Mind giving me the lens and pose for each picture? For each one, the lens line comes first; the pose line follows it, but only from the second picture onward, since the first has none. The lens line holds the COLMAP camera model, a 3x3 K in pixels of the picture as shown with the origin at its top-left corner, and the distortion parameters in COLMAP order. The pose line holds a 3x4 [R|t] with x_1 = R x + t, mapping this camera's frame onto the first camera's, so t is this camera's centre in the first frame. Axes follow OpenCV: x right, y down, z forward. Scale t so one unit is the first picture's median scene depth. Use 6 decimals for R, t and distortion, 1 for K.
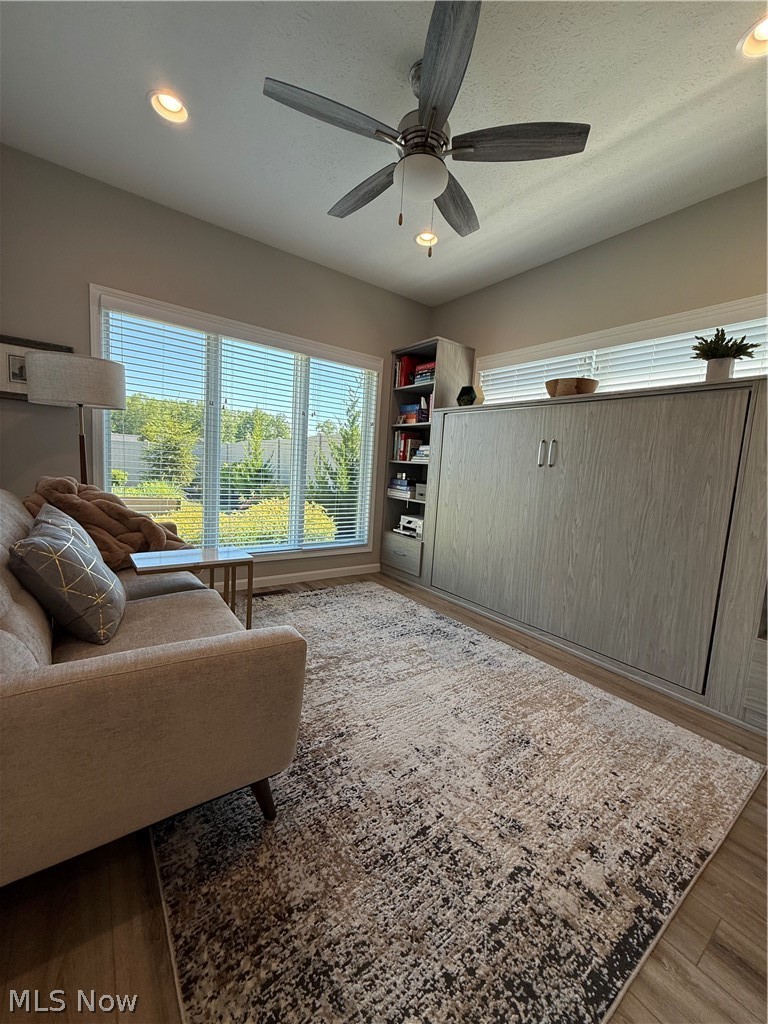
lens RADIAL K [[408.4, 0, 383.5], [0, 408.4, 509.3], [0, 0, 1]] dist [-0.001268, 0.000908]
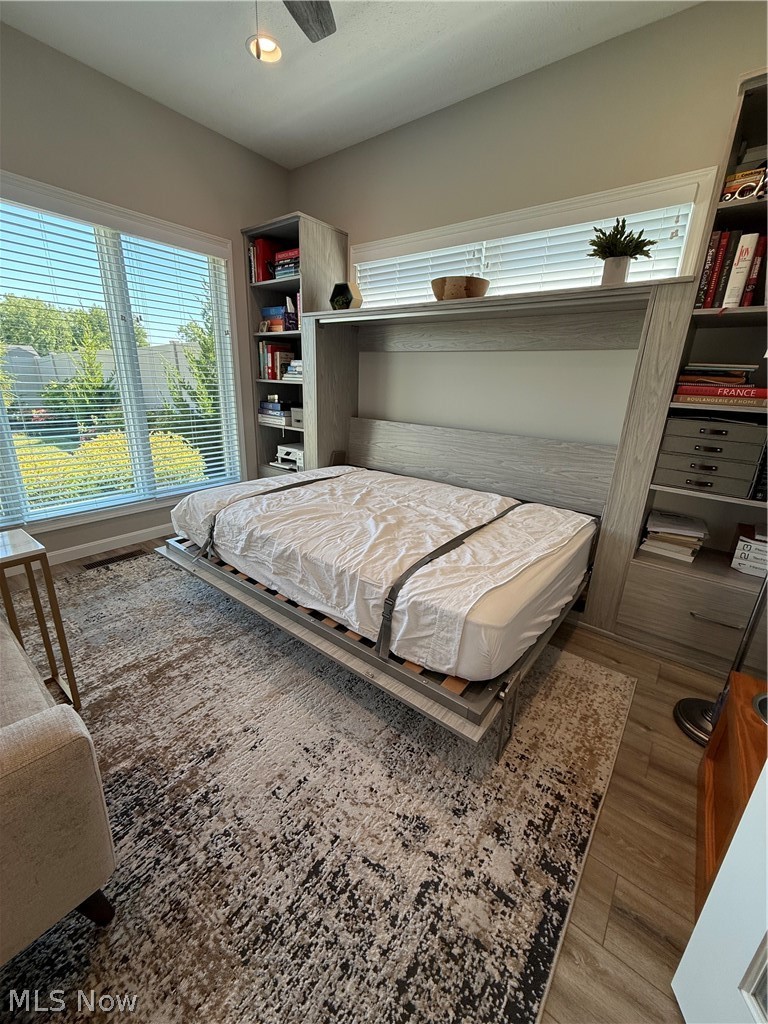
lens RADIAL K [[408.4, 0, 383.5], [0, 408.4, 509.3], [0, 0, 1]] dist [-0.001268, 0.000908]
pose [[0.963617, -0.107865, 0.244556, 0.081643], [0.053312, 0.974134, 0.219592, -0.077406], [-0.261917, -0.198565, 0.944442, 0.248733]]
